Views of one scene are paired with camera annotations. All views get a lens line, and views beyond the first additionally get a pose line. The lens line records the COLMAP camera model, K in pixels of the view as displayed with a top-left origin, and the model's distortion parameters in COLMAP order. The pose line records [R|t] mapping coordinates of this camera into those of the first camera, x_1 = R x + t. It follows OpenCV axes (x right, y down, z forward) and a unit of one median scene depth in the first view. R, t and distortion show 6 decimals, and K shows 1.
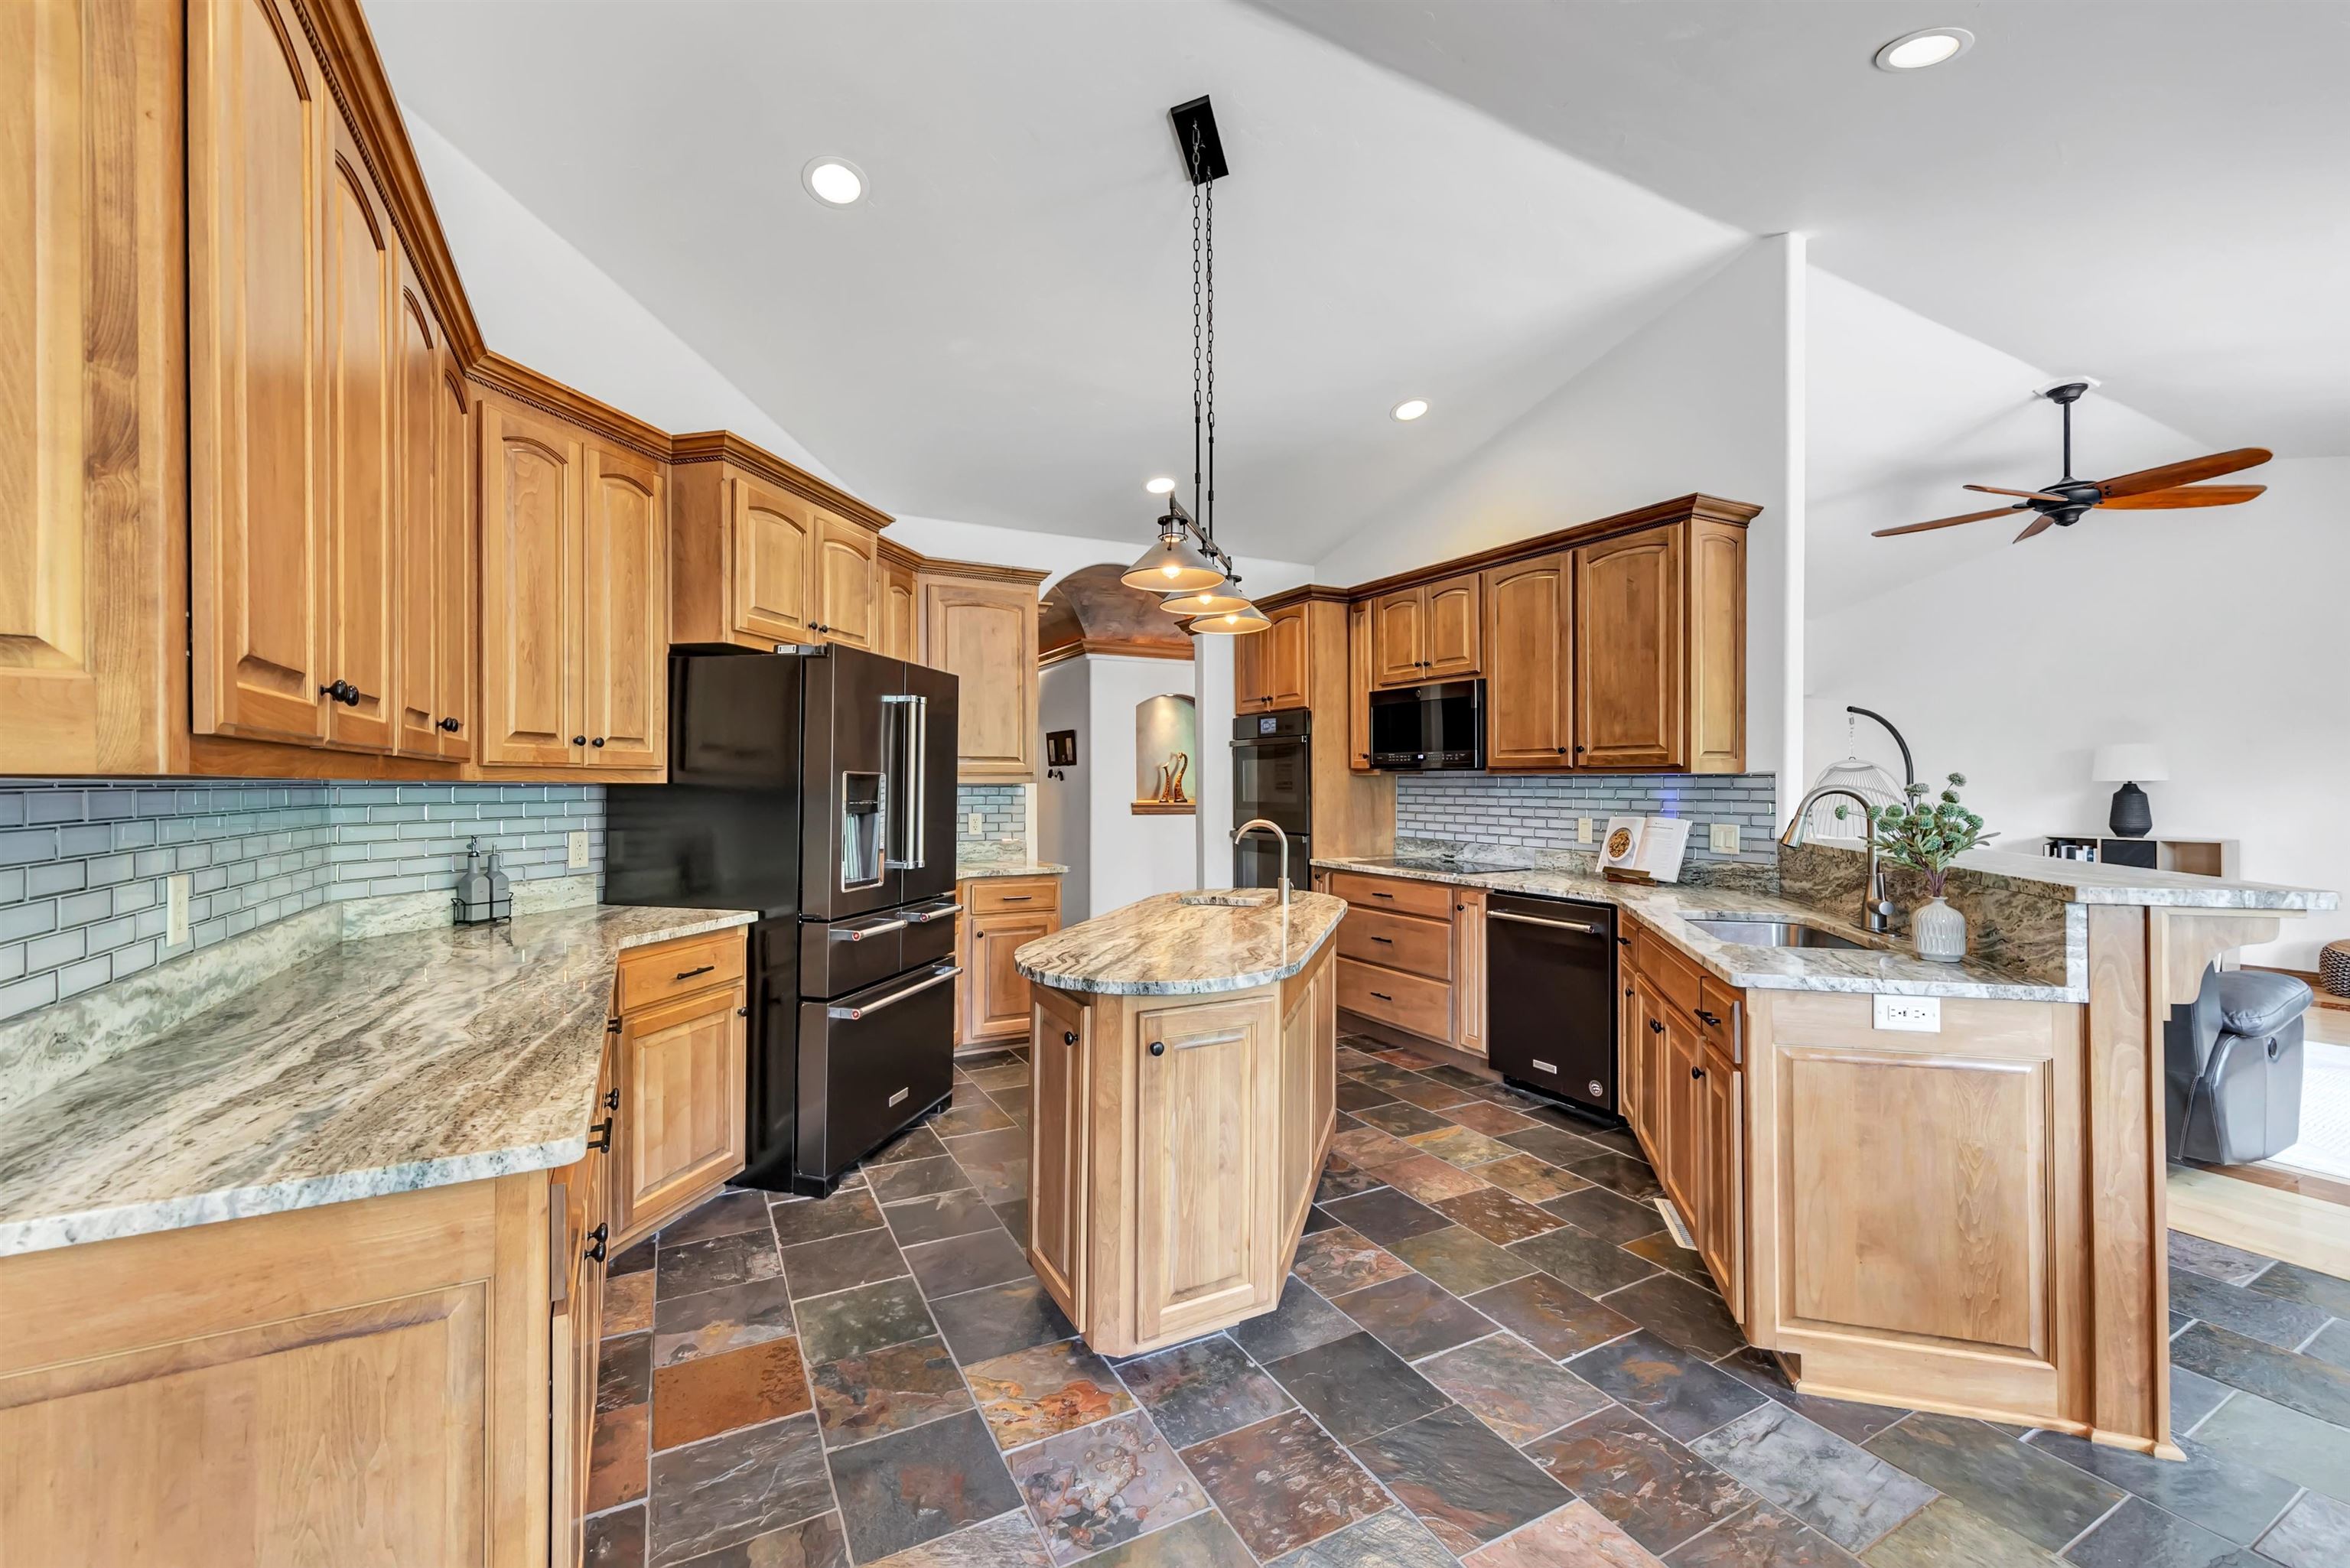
lens RADIAL K [[941.6, 0, 1126.1], [0, 941.6, 782.0], [0, 0, 1]] dist [0.001623, 0.000493]
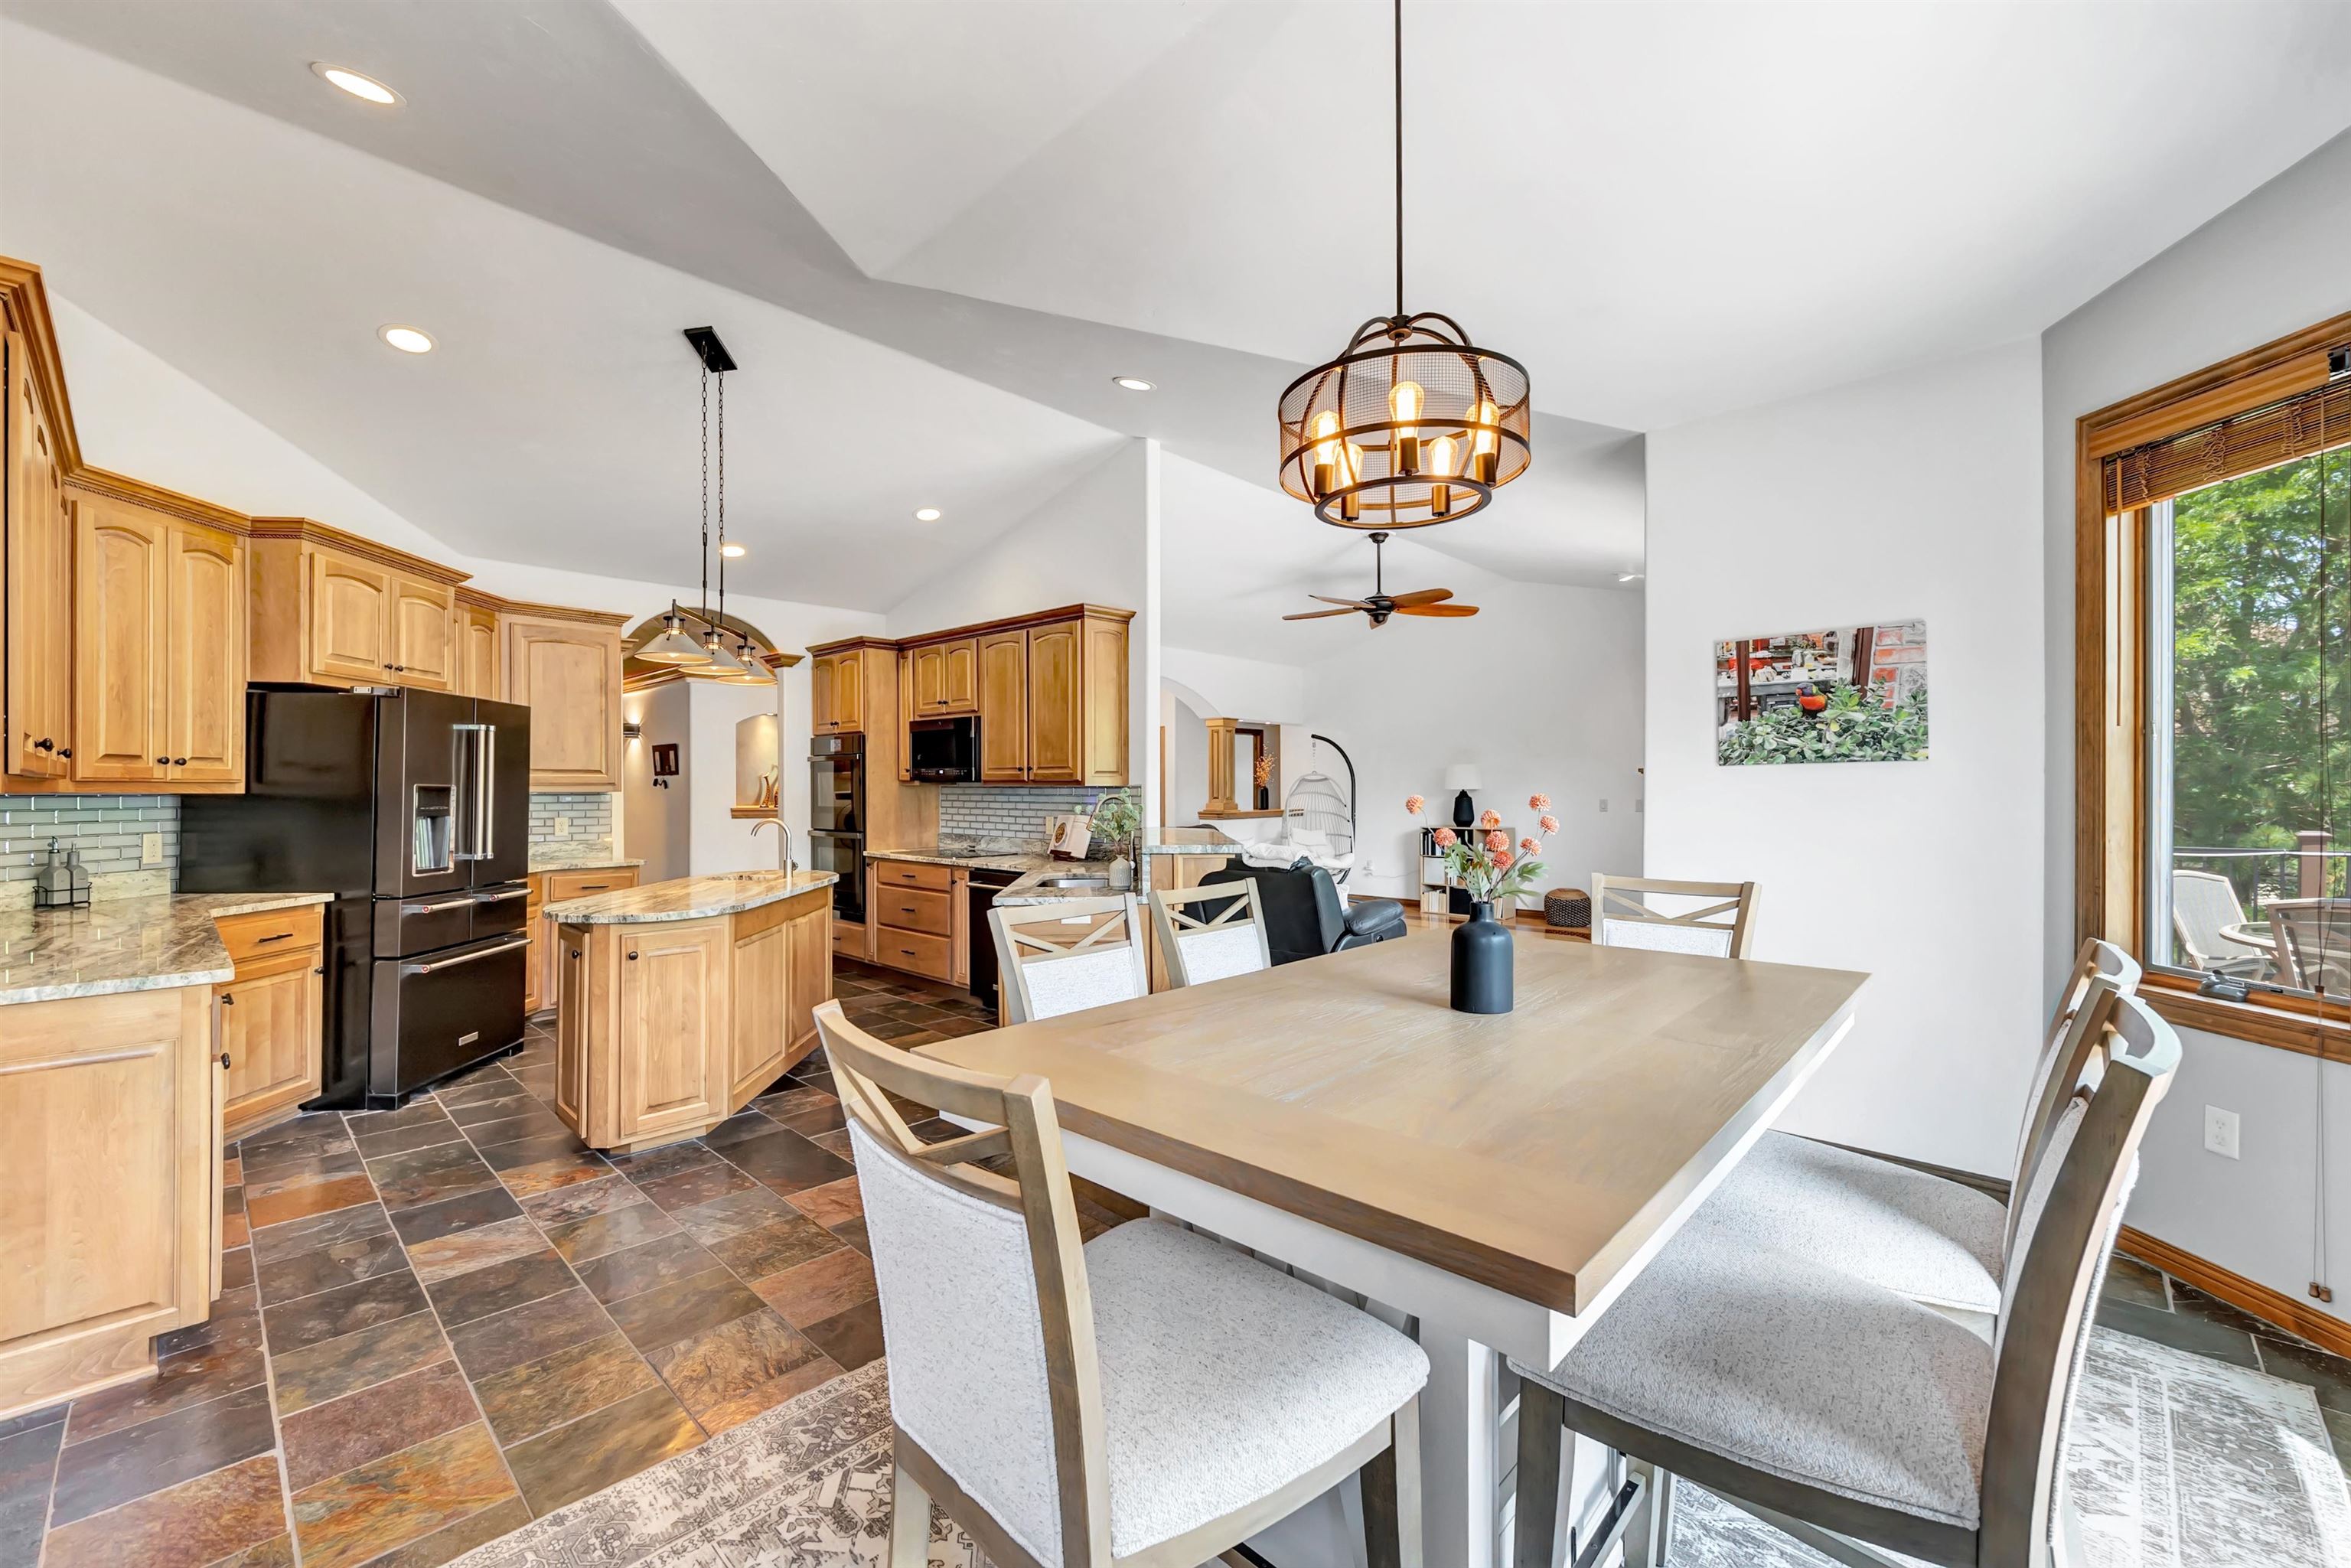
lens RADIAL K [[993.3, 0, 1175.5], [0, 993.3, 784.0], [0, 0, 1]] dist [0.002476, 0.000465]
pose [[0.944794, 0.001730, 0.327659, 0.240280], [-0.000769, 0.999995, -0.003064, -0.008050], [-0.327663, 0.002643, 0.944791, -0.638116]]
